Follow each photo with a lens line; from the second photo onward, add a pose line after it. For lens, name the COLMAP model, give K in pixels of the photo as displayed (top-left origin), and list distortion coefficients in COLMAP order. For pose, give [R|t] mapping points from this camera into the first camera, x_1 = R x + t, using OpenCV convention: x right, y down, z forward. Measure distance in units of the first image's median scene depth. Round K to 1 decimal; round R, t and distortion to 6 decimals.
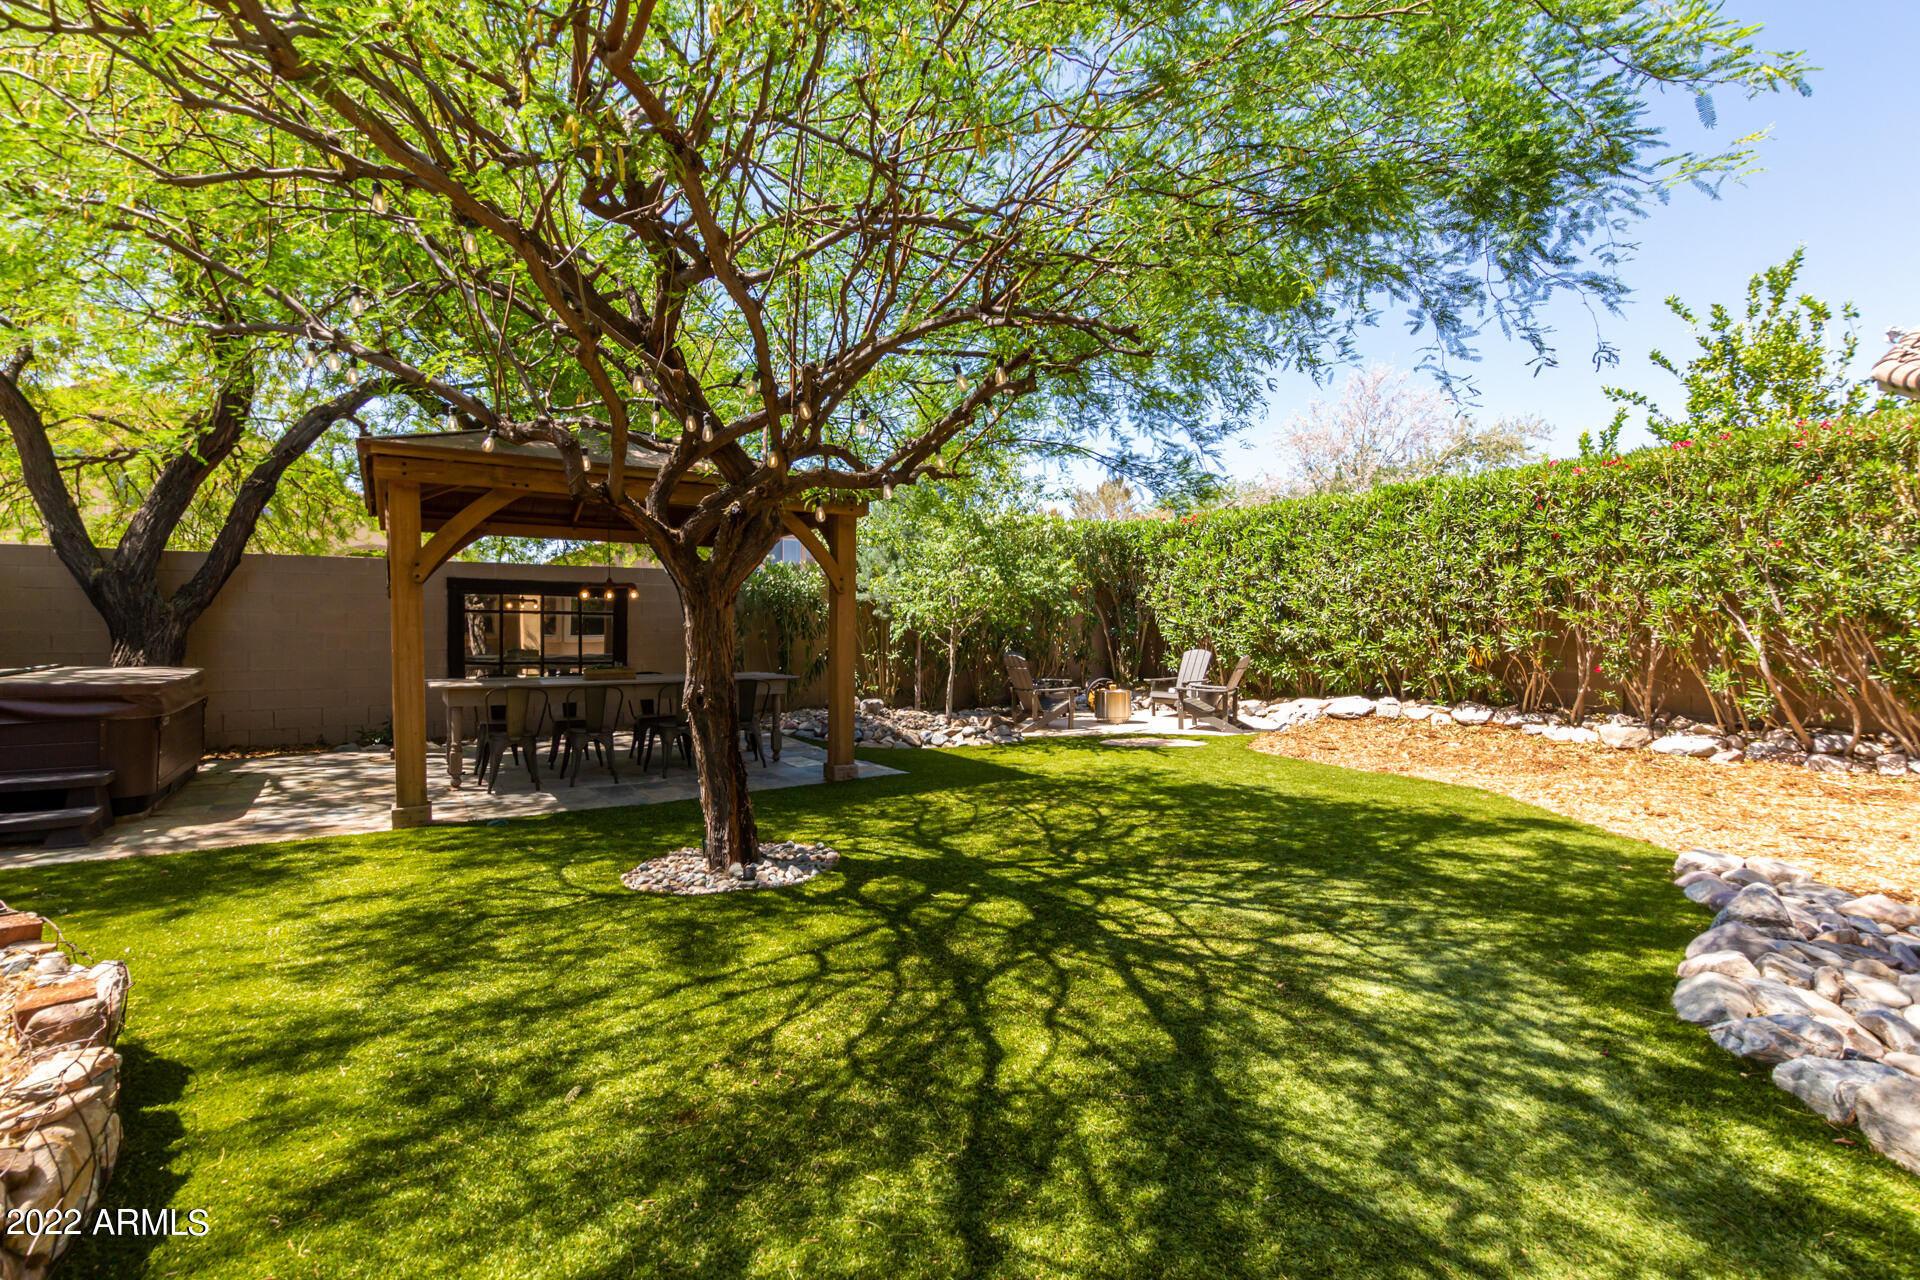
lens RADIAL K [[888.0, 0, 949.5], [0, 888.0, 641.1], [0, 0, 1]] dist [0.000769, 0.000172]
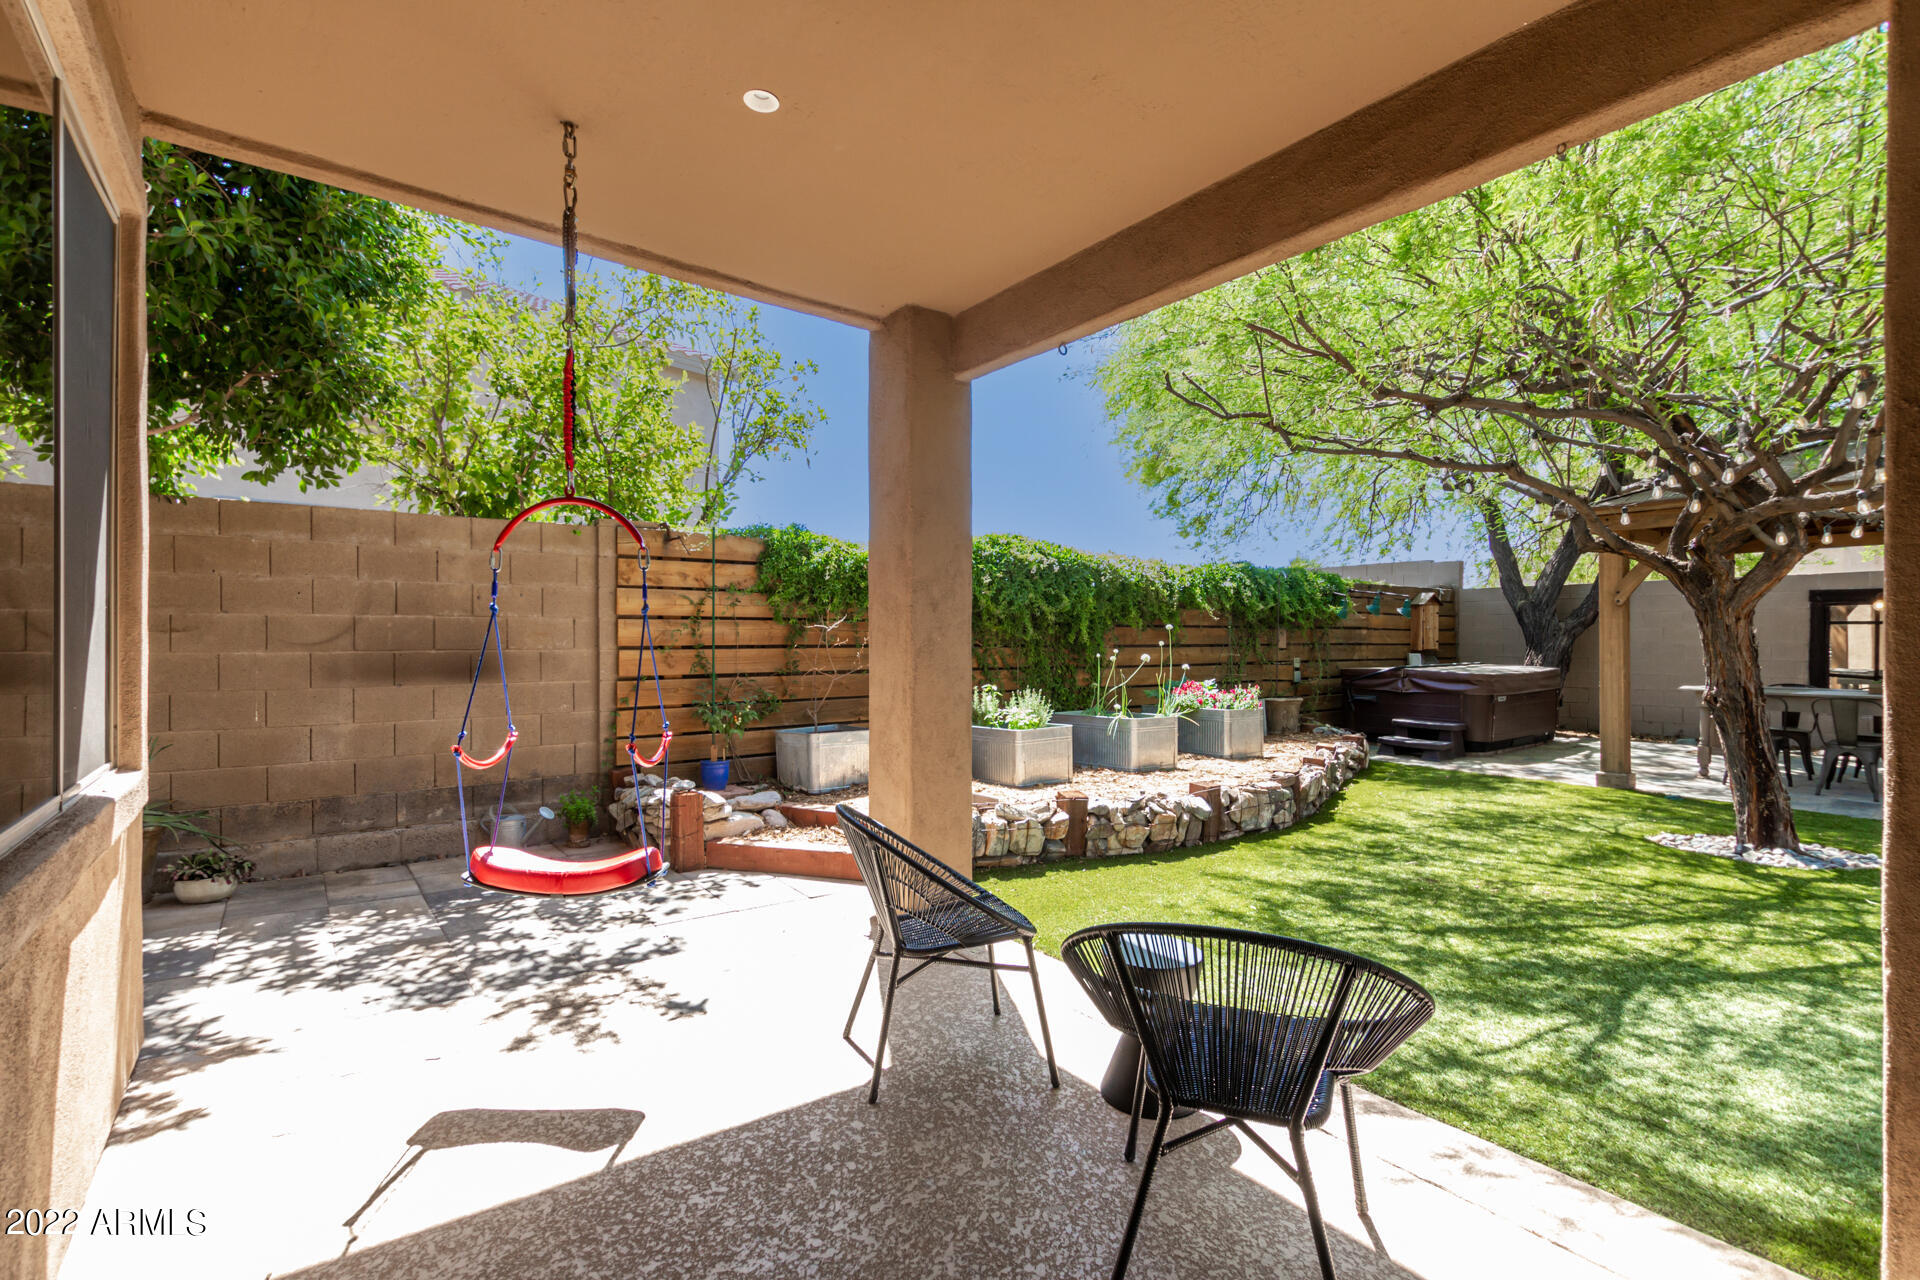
lens RADIAL K [[888.0, 0, 942.0], [0, 888.0, 638.3], [0, 0, 1]] dist [0.000769, 0.000172]
pose [[0.059227, 0.000237, -0.998244, 0.379326], [-0.017975, 0.999838, -0.000829, 0.000748], [0.998083, 0.017993, 0.059222, -0.056794]]
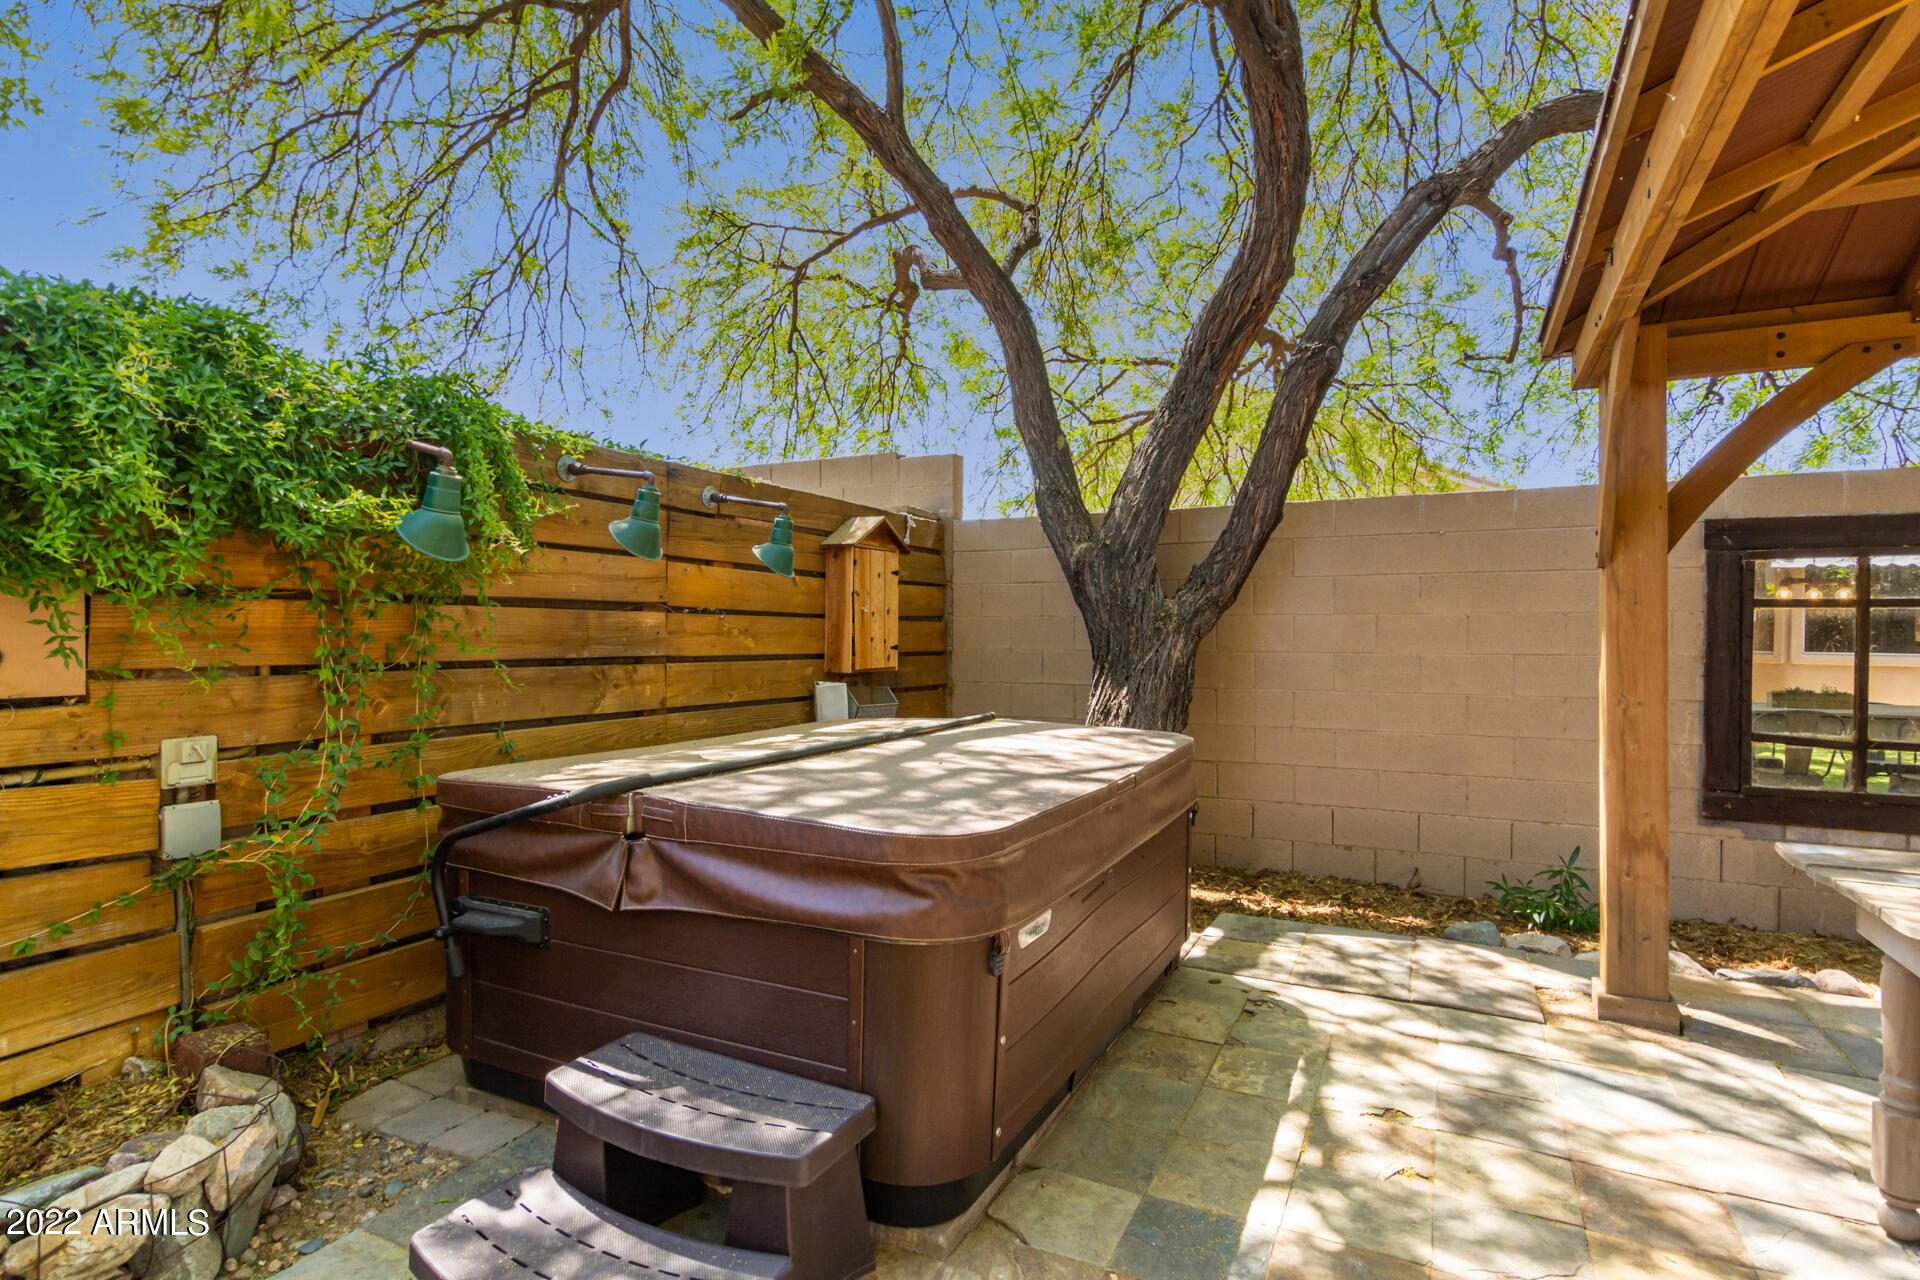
lens RADIAL K [[980.2, 0, 964.4], [0, 980.2, 641.6], [0, 0, 1]] dist [0.011970, -0.000006]
pose [[0.516028, 0.009734, -0.856517, -0.336875], [-0.018637, 0.999826, 0.000134, -0.012086], [0.856369, 0.015893, 0.516120, 0.458346]]
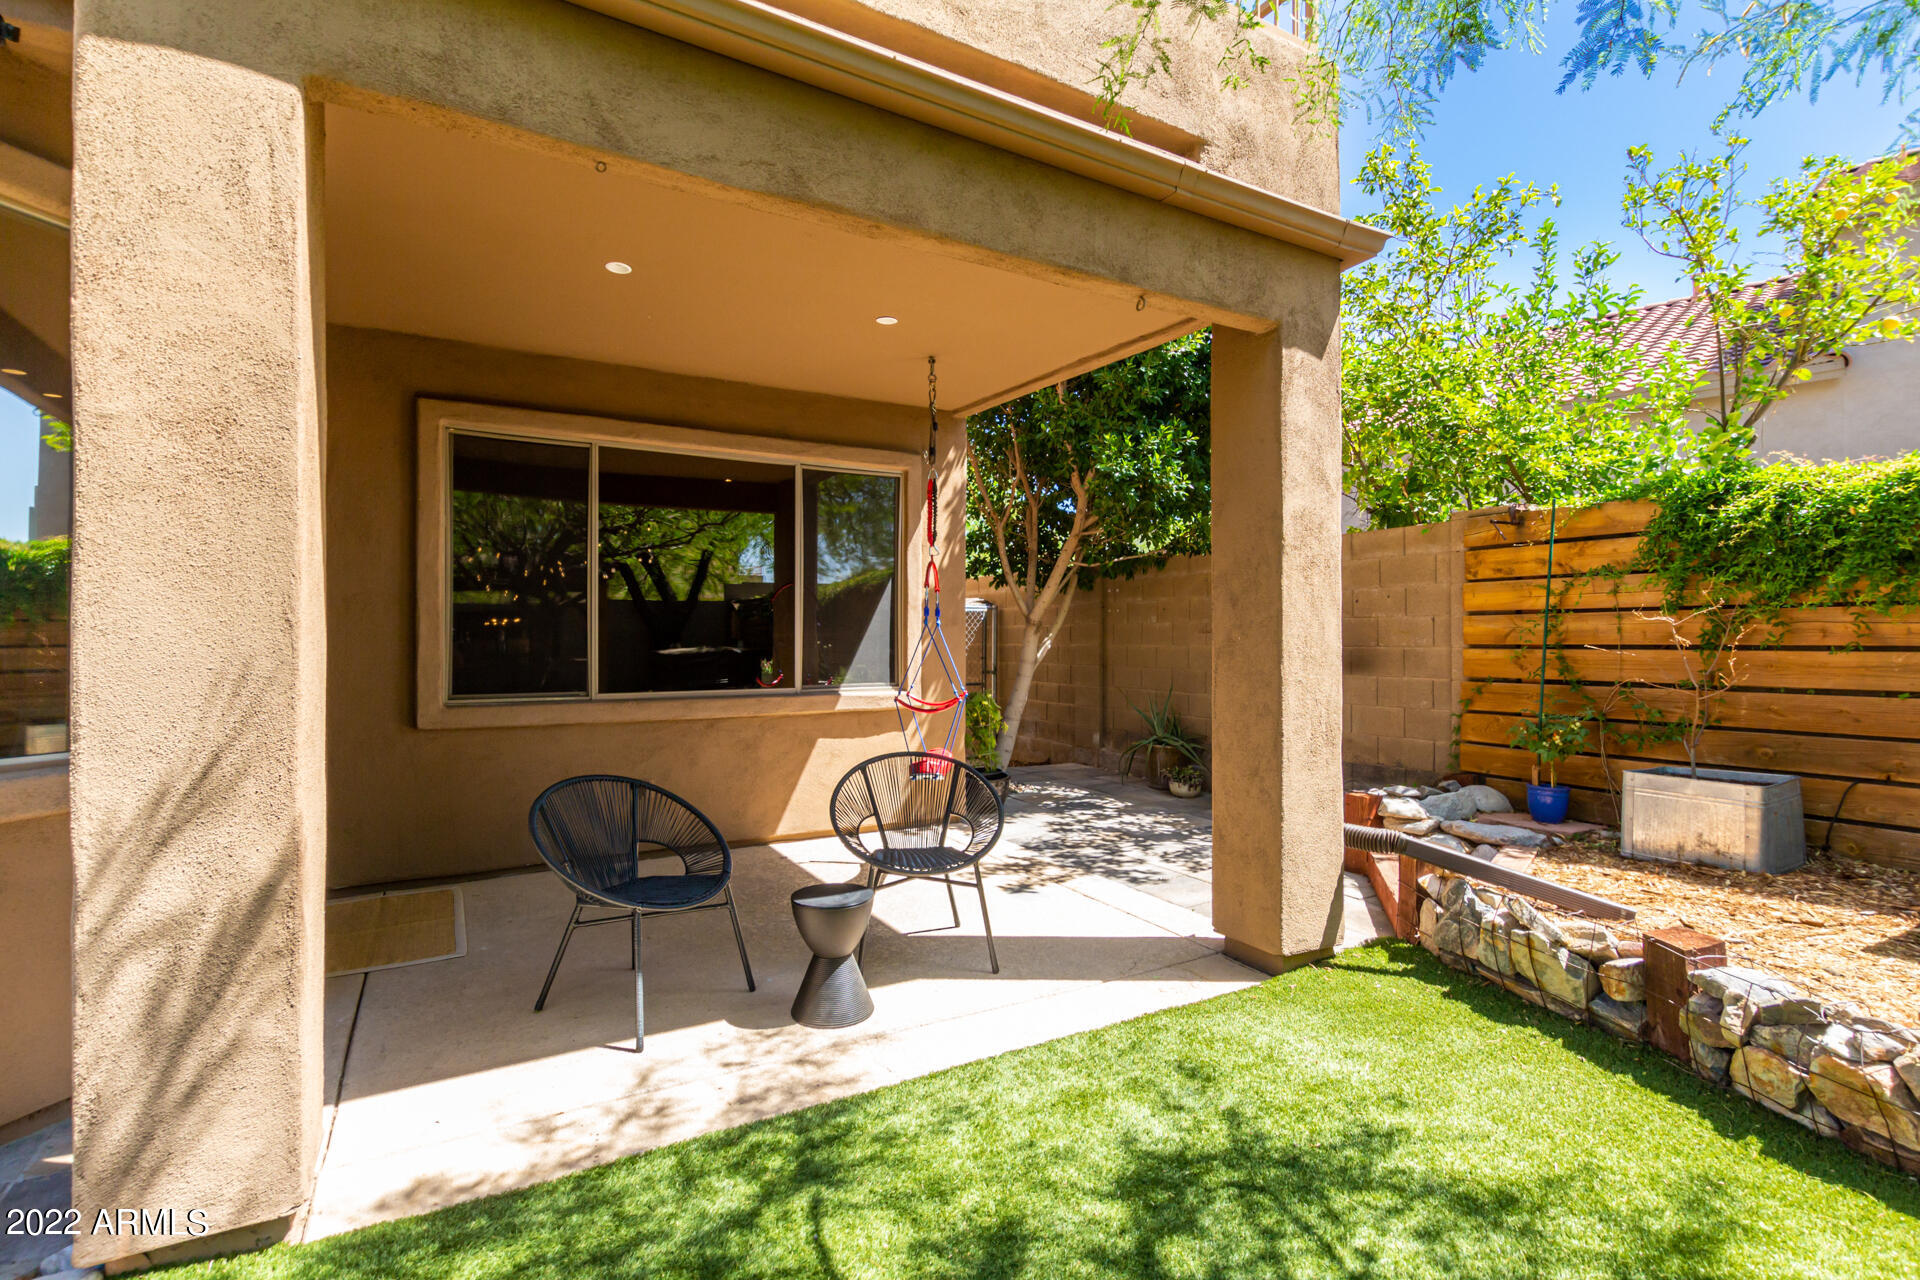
lens RADIAL K [[888.0, 0, 960.6], [0, 888.0, 634.4], [0, 0, 1]] dist [0.000769, 0.000172]
pose [[-0.998904, -0.001738, 0.046766, 0.070042], [-0.000973, 0.999865, 0.016383, -0.005450], [-0.046788, 0.016319, -0.998772, 0.328448]]
